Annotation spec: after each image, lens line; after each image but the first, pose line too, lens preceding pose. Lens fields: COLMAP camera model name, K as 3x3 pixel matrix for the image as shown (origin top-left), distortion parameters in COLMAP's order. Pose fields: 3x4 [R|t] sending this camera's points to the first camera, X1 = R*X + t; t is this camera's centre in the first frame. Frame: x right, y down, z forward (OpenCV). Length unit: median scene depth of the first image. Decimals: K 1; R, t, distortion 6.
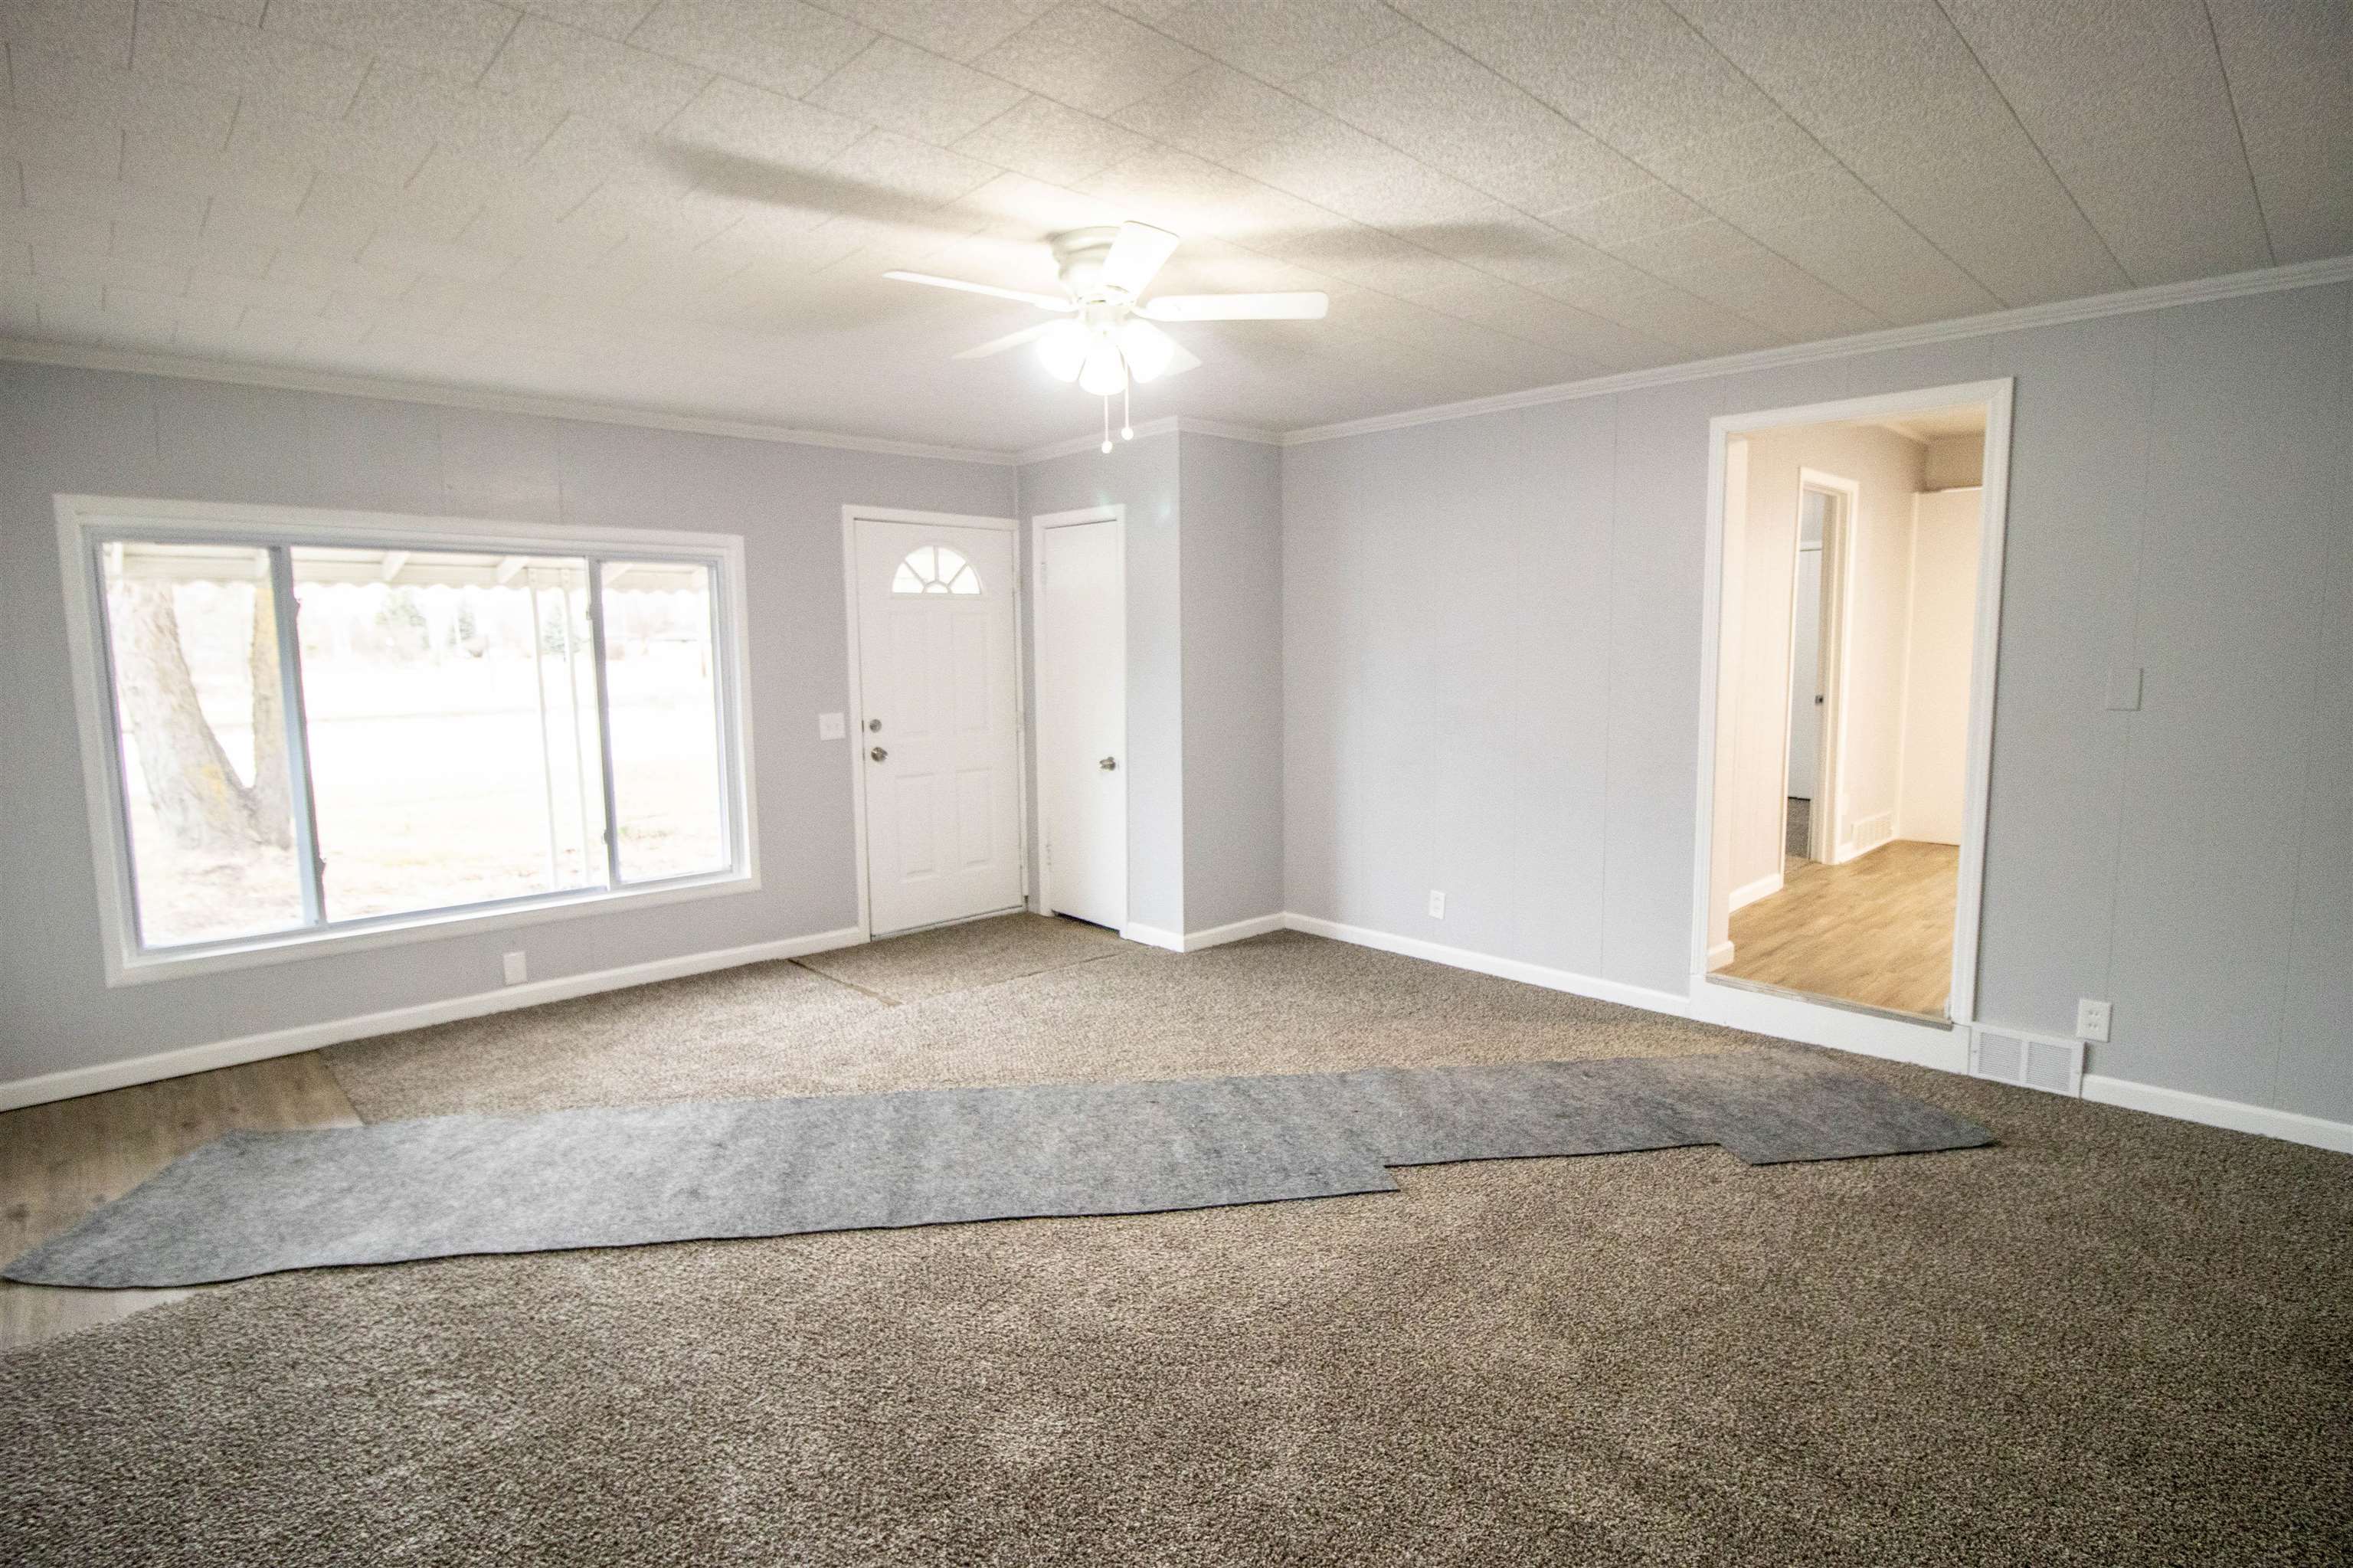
lens RADIAL K [[1135.8, 0, 1186.8], [0, 1135.8, 776.0], [0, 0, 1]] dist [-0.003309, -0.000431]
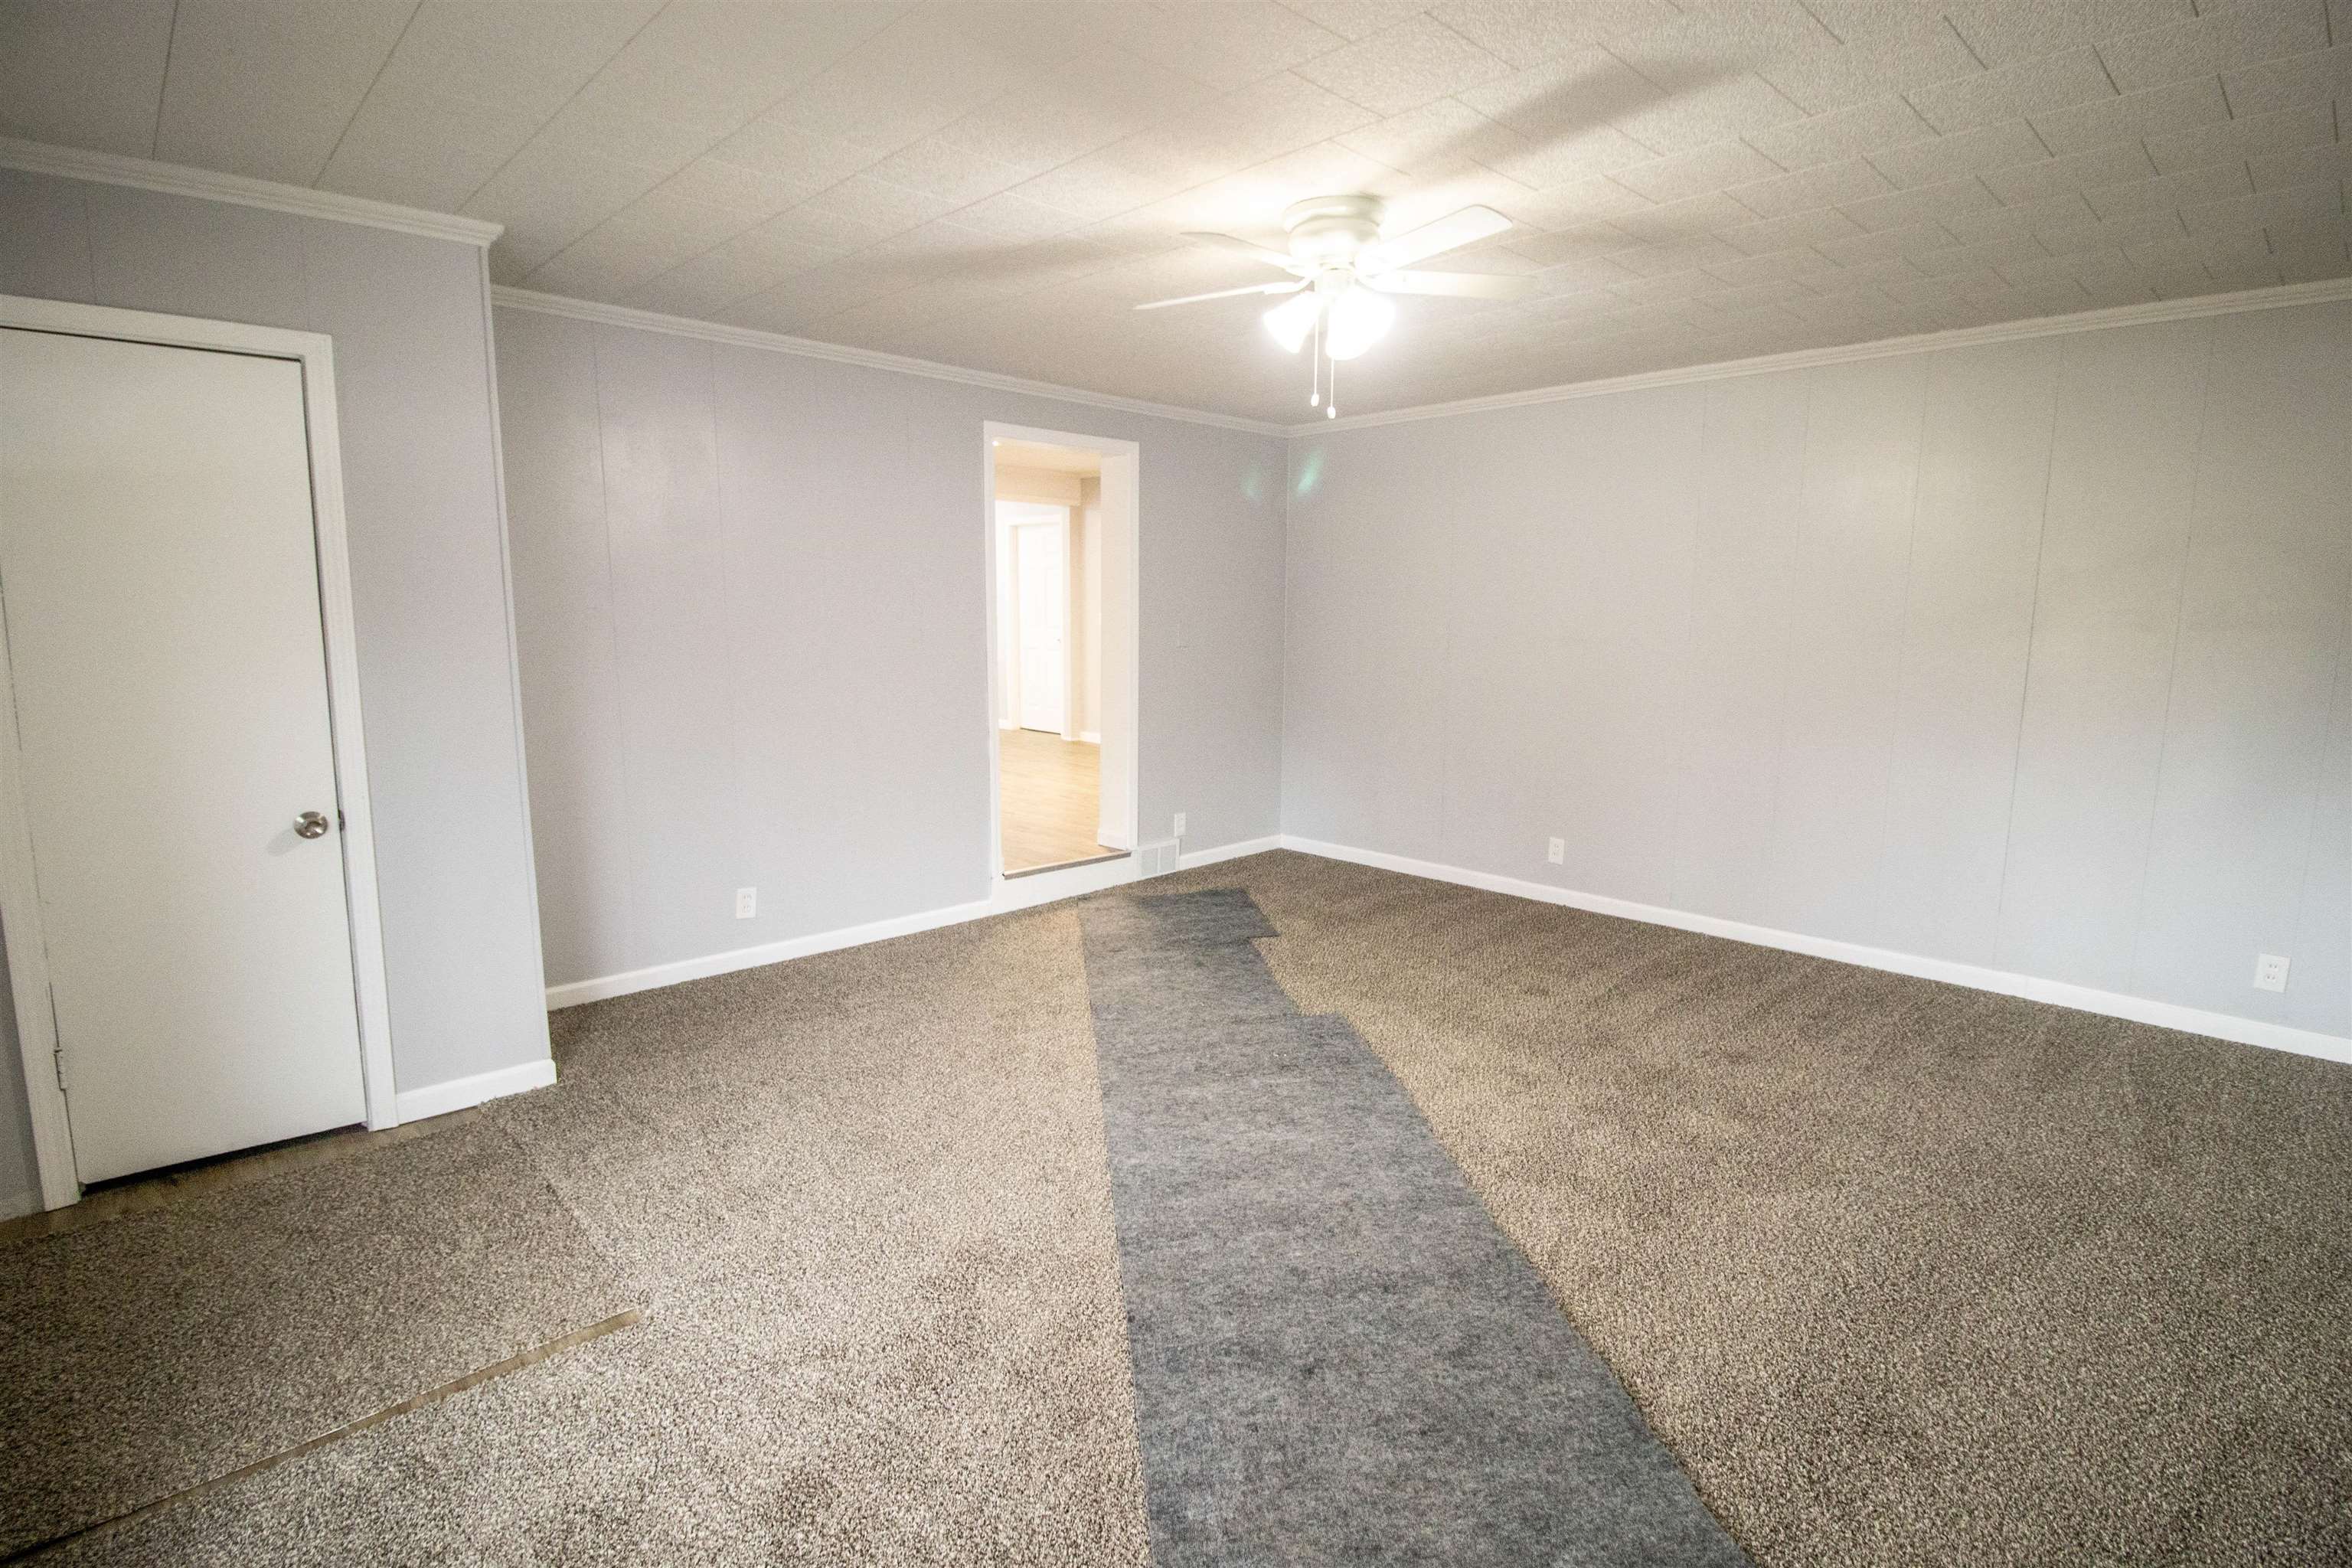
lens RADIAL K [[1135.3, 0, 1184.0], [0, 1135.3, 780.3], [0, 0, 1]] dist [-0.003309, -0.000431]
pose [[0.013578, -0.142988, 0.989631, -0.900837], [0.108397, 0.984100, 0.140702, -0.095048], [-0.994015, 0.105363, 0.028861, 0.910072]]
